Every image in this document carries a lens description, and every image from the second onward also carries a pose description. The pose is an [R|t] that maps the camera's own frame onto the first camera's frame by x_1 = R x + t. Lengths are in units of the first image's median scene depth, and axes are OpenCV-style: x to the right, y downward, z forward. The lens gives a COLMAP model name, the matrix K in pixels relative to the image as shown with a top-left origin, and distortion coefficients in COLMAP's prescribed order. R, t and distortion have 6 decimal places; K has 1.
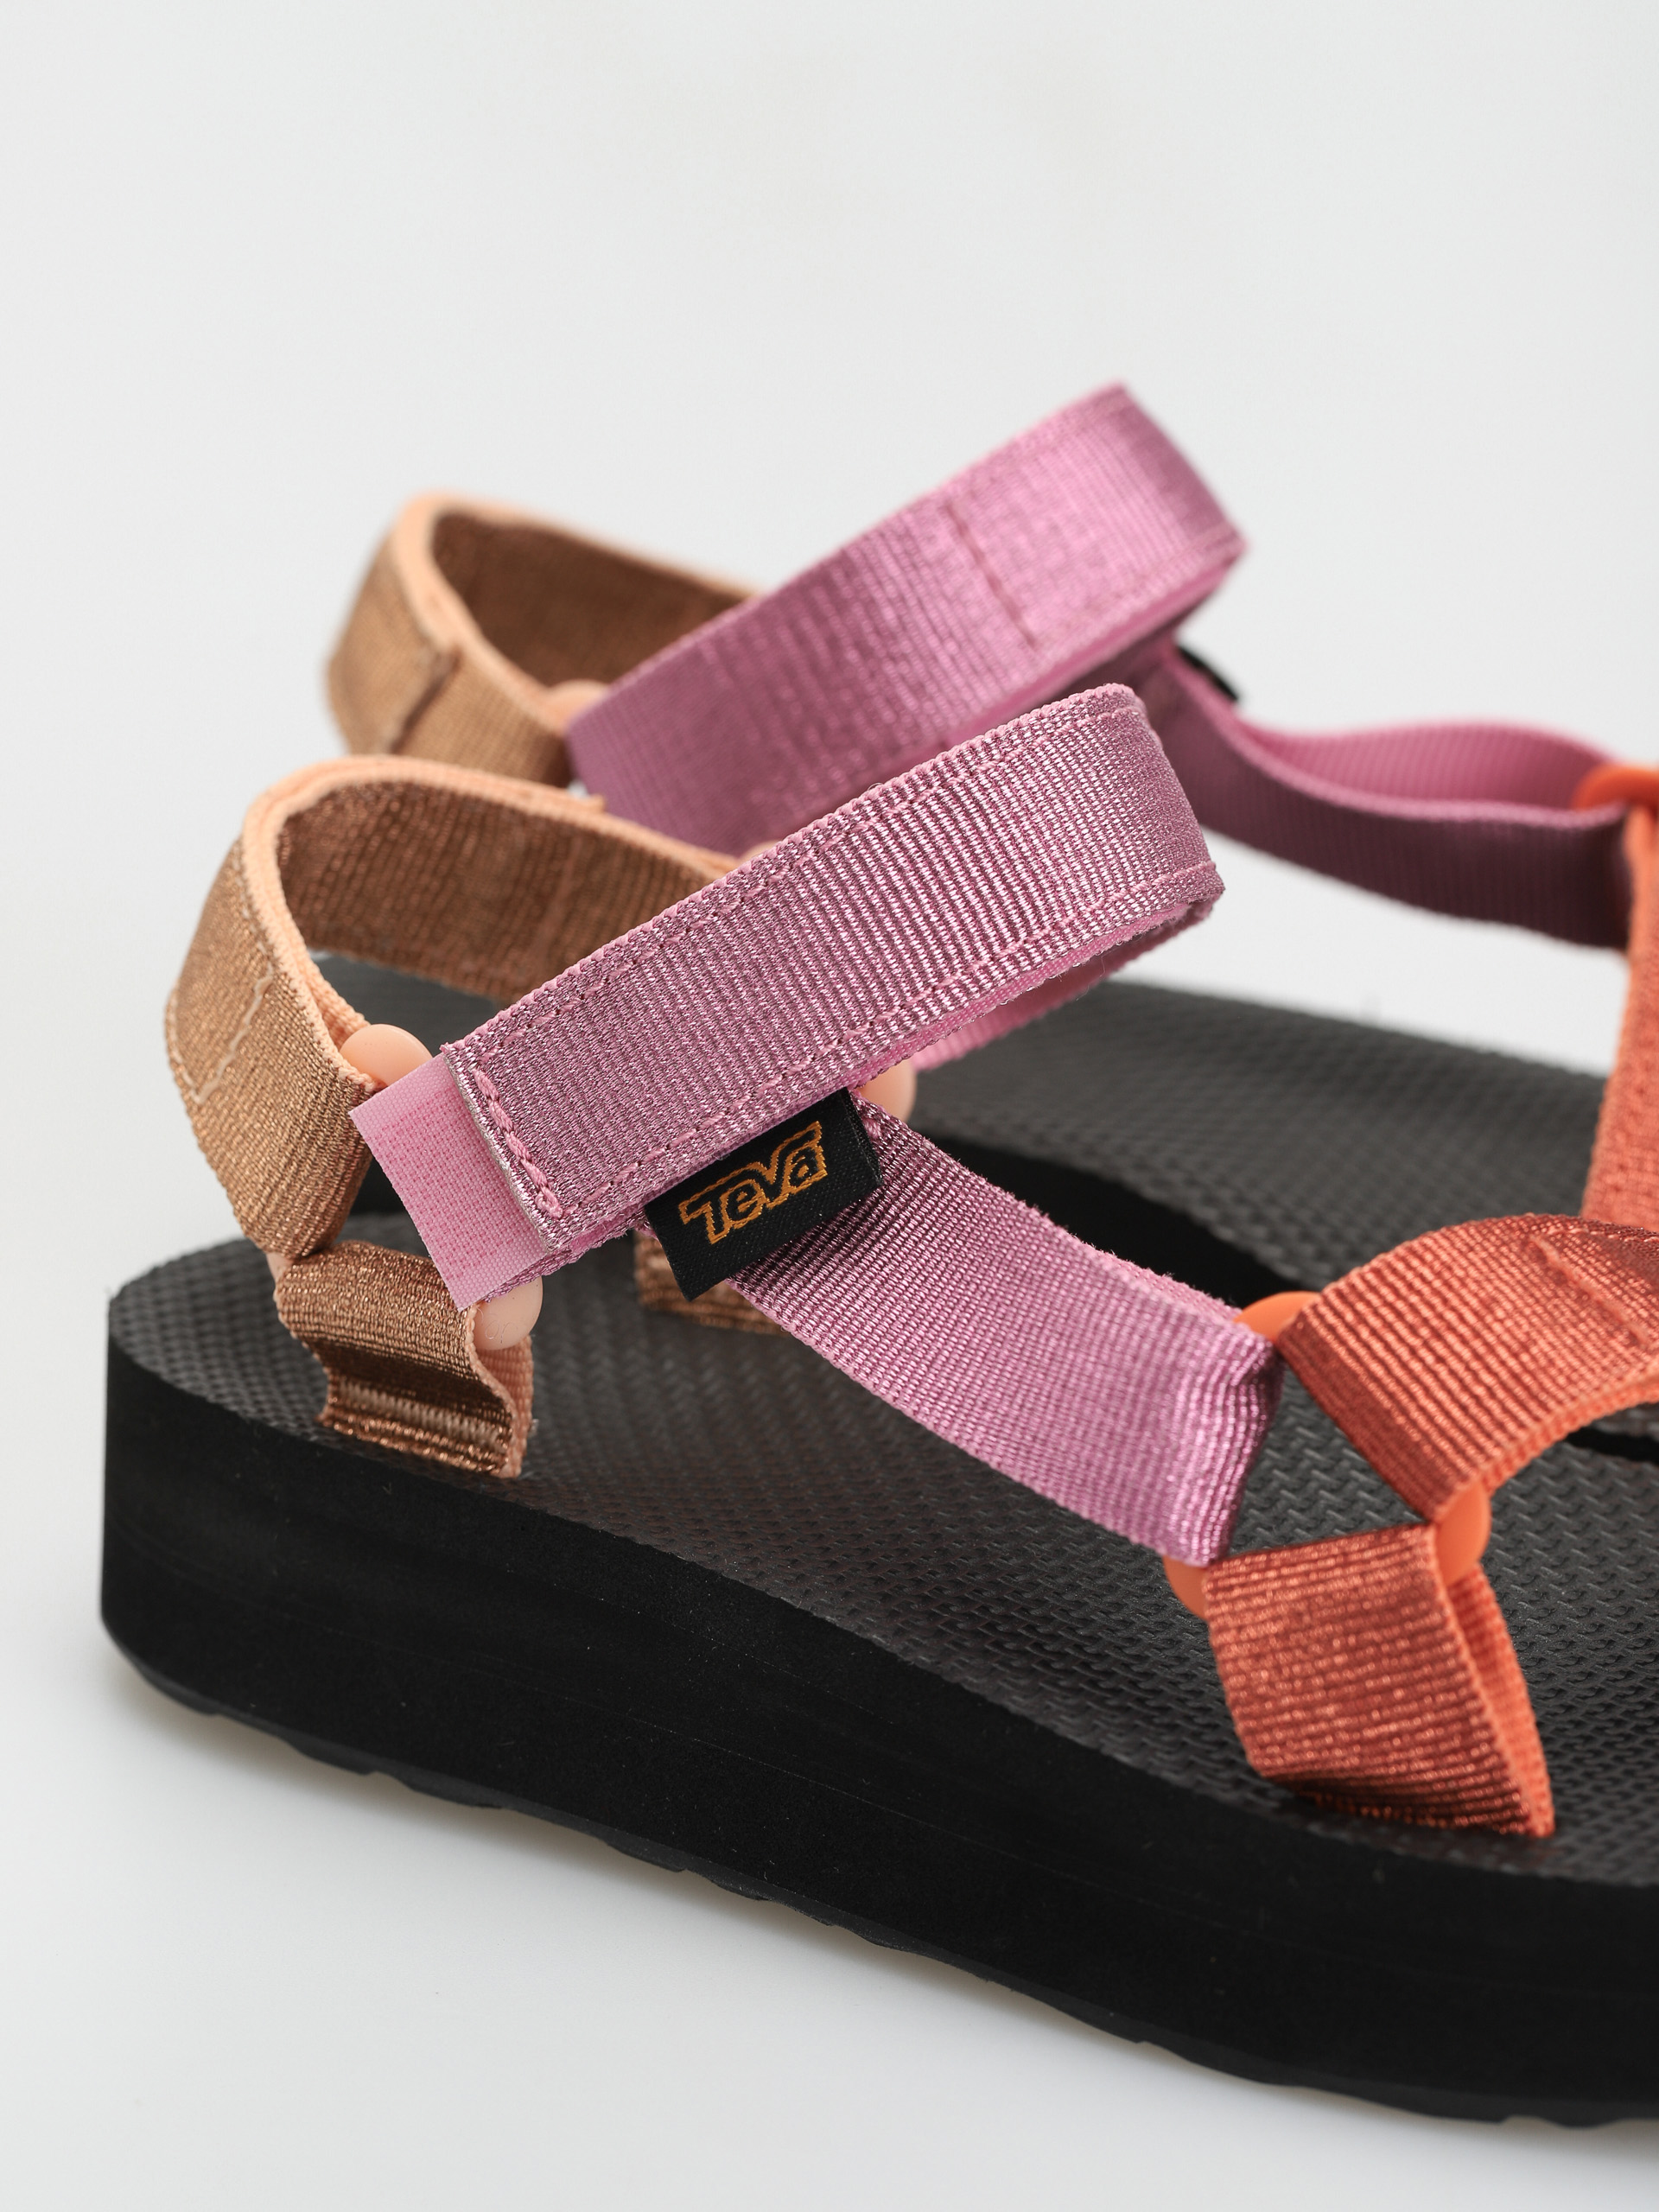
lens RADIAL K [[8778.8, 0, 829.5], [0, 8778.8, 1106.0], [0, 0, 1]] dist [-0.953358, 53.462489]
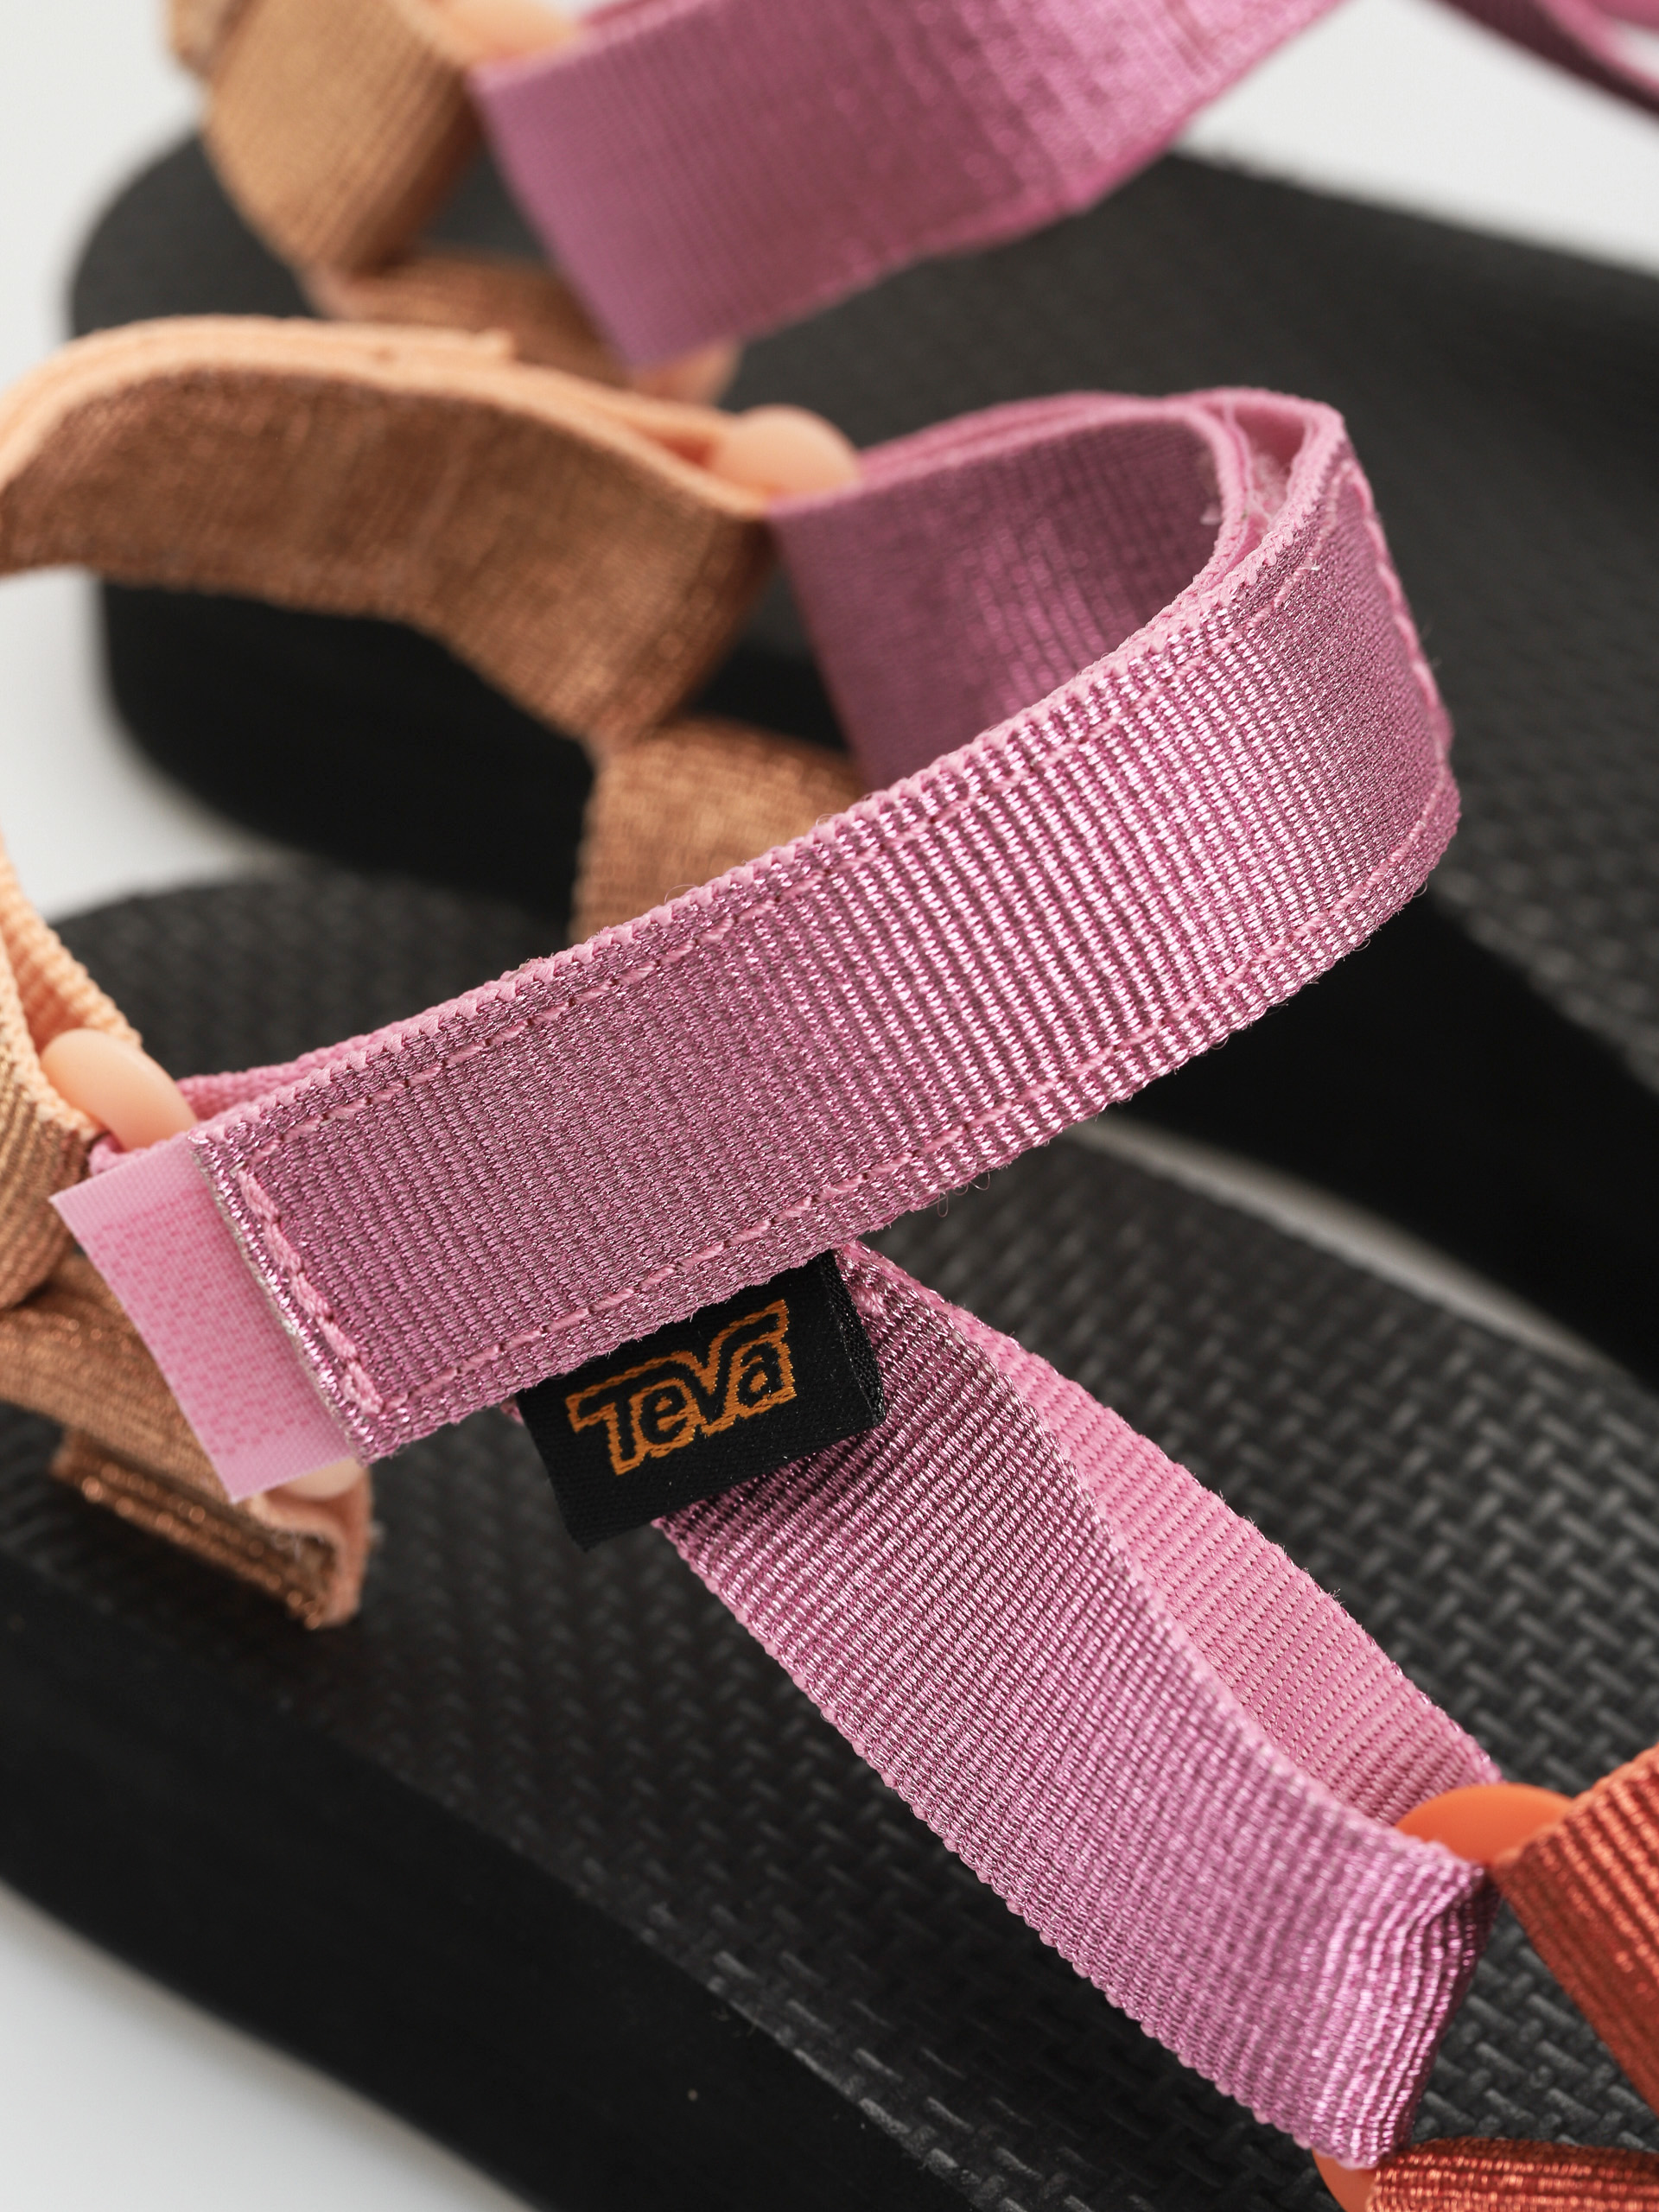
lens RADIAL K [[8778.8, 0, 829.5], [0, 8778.8, 1106.0], [0, 0, 1]] dist [-0.953358, 53.462489]
pose [[0.998124, 0.018730, -0.058290, 0.038083], [0.008052, 0.903638, 0.428222, -0.277927], [0.060694, -0.427888, 0.901792, 0.445831]]
